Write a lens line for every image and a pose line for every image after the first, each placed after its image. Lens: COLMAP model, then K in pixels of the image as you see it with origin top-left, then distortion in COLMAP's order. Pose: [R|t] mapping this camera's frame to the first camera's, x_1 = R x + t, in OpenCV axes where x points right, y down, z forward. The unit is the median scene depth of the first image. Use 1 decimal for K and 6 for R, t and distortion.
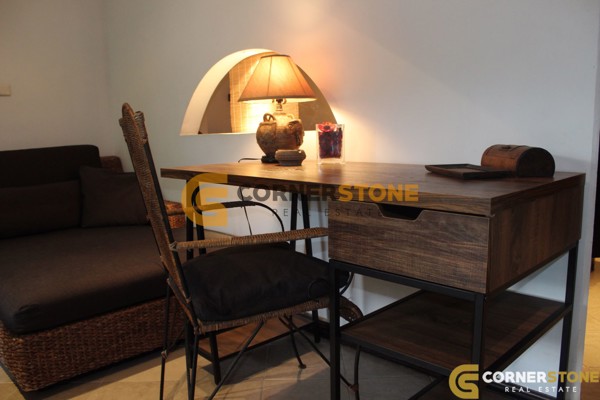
lens RADIAL K [[497.1, 0, 302.8], [0, 497.1, 207.3], [0, 0, 1]] dist [-0.166580, 0.139055]
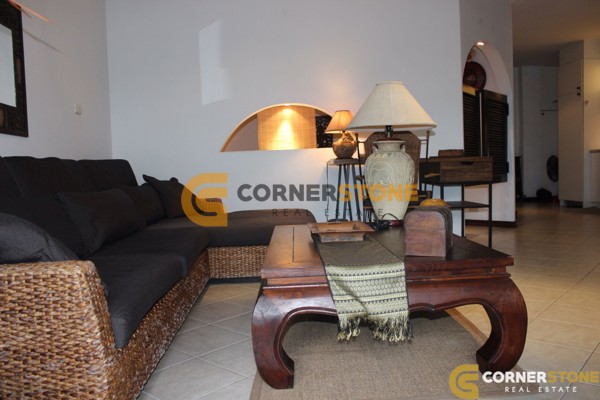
lens RADIAL K [[497.1, 0, 302.8], [0, 497.1, 207.3], [0, 0, 1]] dist [-0.166580, 0.139055]
pose [[0.675446, -0.058505, 0.735084, -1.851460], [0.127067, 0.991171, -0.037870, 0.175098], [-0.726379, 0.118984, 0.676917, -0.298000]]
